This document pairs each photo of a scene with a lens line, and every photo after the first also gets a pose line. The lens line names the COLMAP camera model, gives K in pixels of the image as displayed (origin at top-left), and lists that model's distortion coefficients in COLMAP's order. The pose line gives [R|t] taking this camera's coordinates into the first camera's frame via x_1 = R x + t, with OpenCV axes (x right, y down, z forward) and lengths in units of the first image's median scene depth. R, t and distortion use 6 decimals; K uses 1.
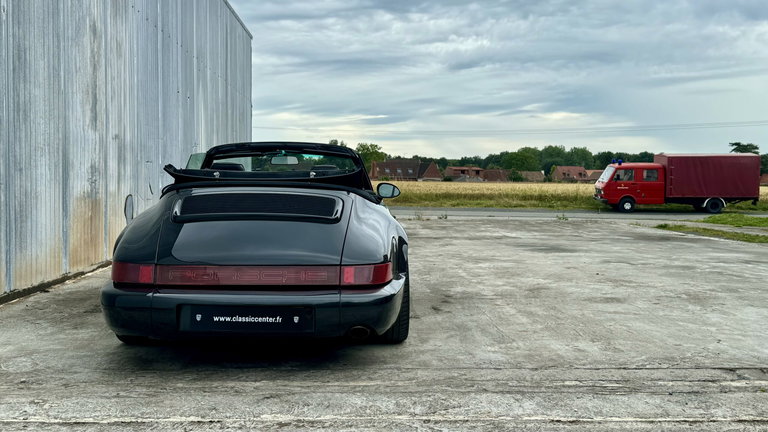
lens RADIAL K [[758.7, 0, 385.6], [0, 758.7, 215.5], [0, 0, 1]] dist [-0.020840, 0.000000]
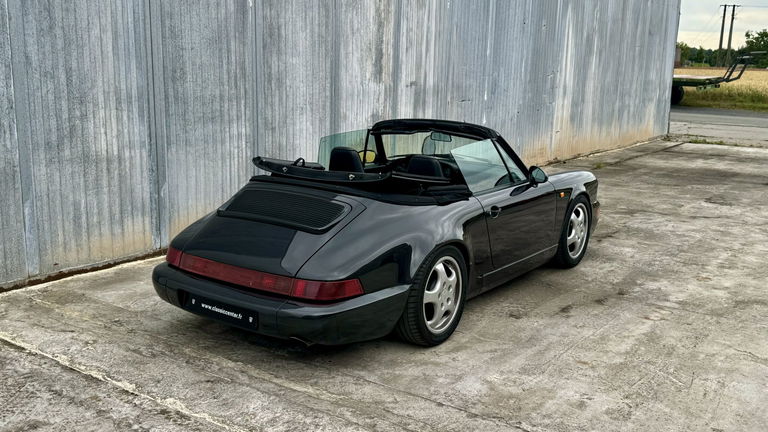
lens RADIAL K [[758.7, 0, 384.1], [0, 758.7, 216.9], [0, 0, 1]] dist [-0.020840, 0.000000]
pose [[0.763701, 0.130662, -0.632209, 0.428006], [-0.032597, 0.985859, 0.164377, -0.121705], [0.644746, -0.104927, 0.757161, 0.164035]]
